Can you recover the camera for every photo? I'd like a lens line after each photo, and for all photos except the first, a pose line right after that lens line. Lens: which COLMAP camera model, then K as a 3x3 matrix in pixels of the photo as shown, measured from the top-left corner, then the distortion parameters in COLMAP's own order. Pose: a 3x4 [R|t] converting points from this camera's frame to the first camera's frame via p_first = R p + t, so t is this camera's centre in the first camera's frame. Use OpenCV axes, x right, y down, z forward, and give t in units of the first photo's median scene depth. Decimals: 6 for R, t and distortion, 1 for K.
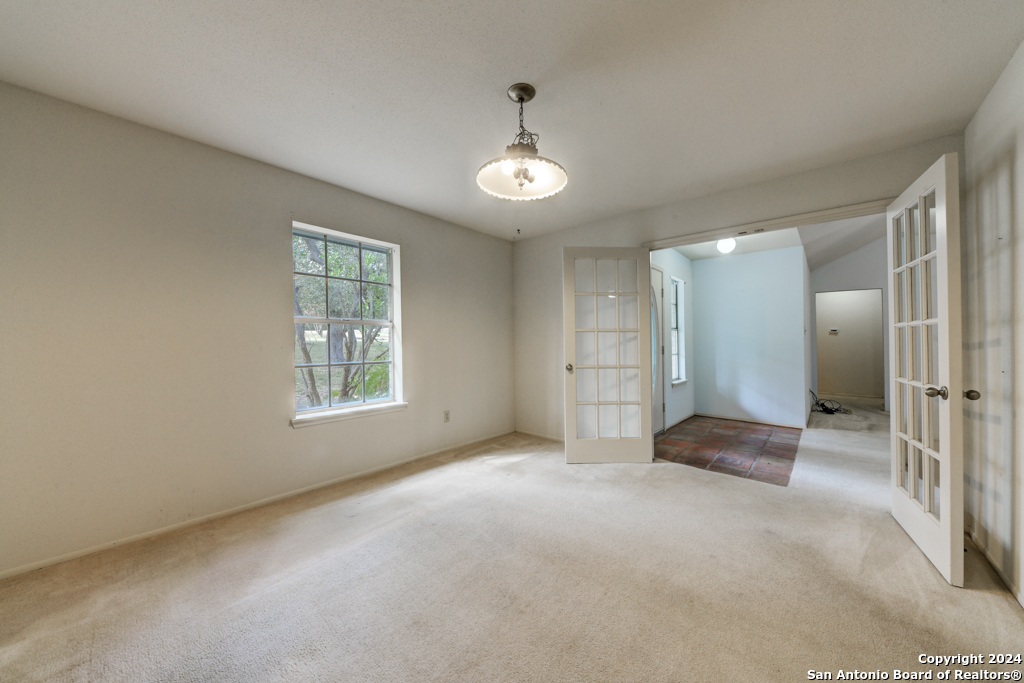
lens RADIAL K [[357.1, 0, 510.5], [0, 357.1, 340.7], [0, 0, 1]] dist [0.010423, -0.000224]
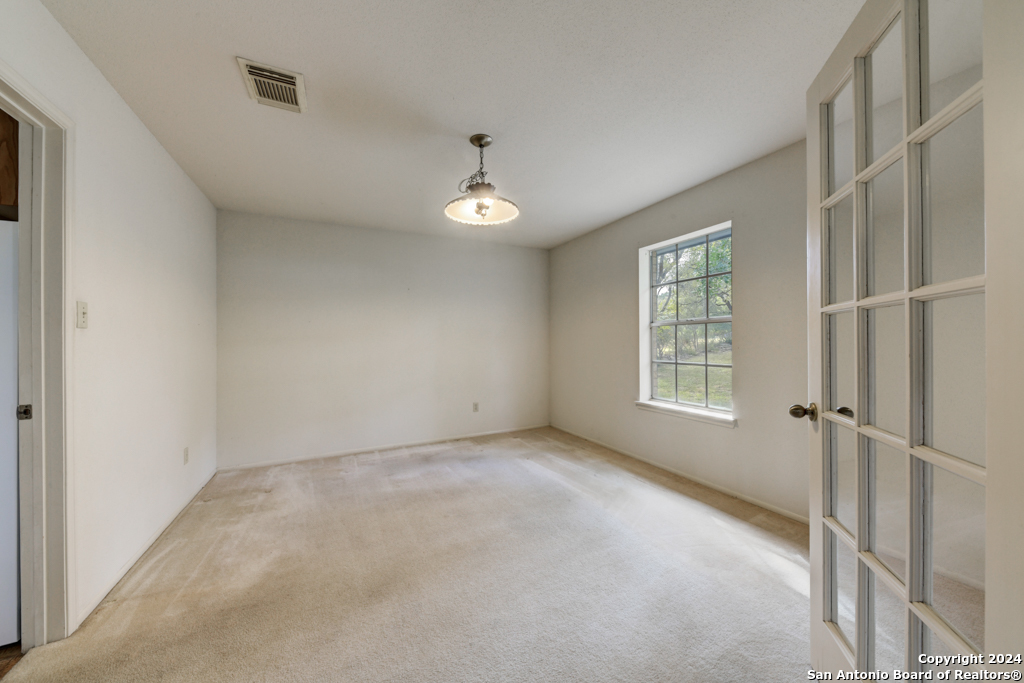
lens RADIAL K [[357.1, 0, 510.5], [0, 357.1, 340.7], [0, 0, 1]] dist [0.010423, -0.000224]
pose [[-0.356020, 0.001492, -0.934477, 0.944201], [0.007851, 0.999968, -0.001394, -0.002935], [0.934445, -0.007833, -0.356021, 1.262679]]
